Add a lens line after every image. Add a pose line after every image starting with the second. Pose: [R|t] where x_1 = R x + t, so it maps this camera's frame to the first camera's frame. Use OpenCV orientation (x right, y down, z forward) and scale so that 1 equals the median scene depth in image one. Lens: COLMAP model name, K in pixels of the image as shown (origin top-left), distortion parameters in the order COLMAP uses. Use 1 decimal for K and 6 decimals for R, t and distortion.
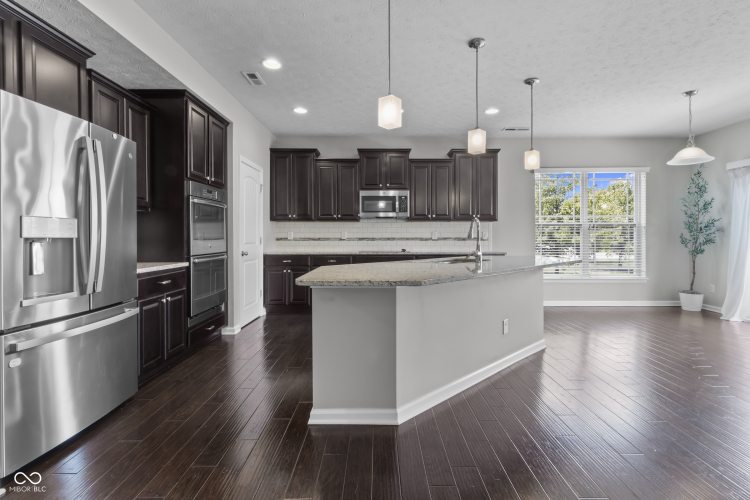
lens RADIAL K [[355.6, 0, 385.7], [0, 355.6, 238.9], [0, 0, 1]] dist [0.003525, 0.000040]
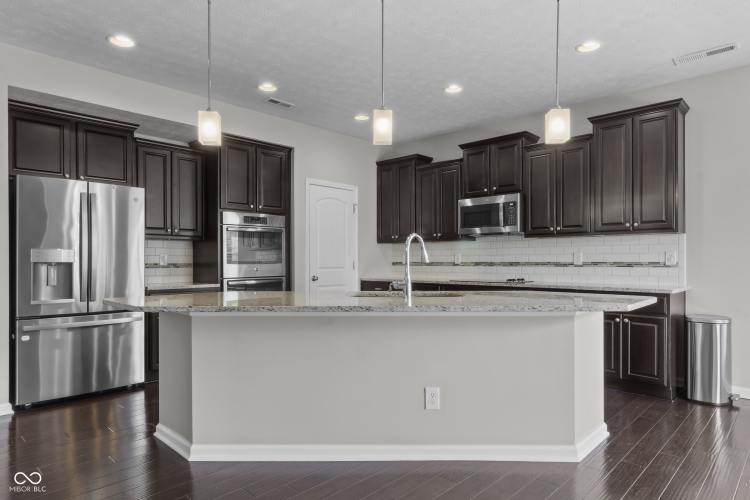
lens RADIAL K [[457.5, 0, 382.7], [0, 457.5, 261.7], [0, 0, 1]] dist [0.006621, 0.001319]
pose [[0.715729, 0.001269, -0.698377, 0.485616], [-0.002864, 0.999995, -0.001118, -0.002615], [0.698372, 0.002800, 0.715729, 0.186862]]
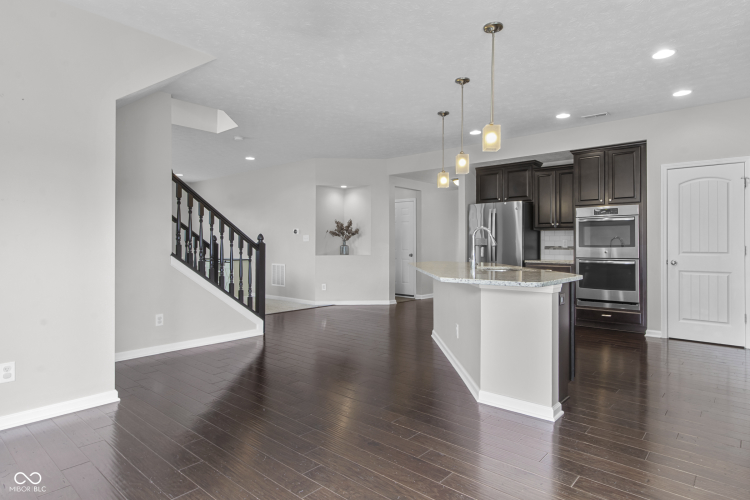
lens RADIAL K [[431.1, 0, 379.2], [0, 431.1, 244.1], [0, 0, 1]] dist [-0.003599, 0.001890]
pose [[-0.675451, 0.000671, -0.737405, 0.806340], [-0.003906, 0.999982, 0.004488, -0.008760], [0.737395, 0.005911, -0.675436, 0.957731]]
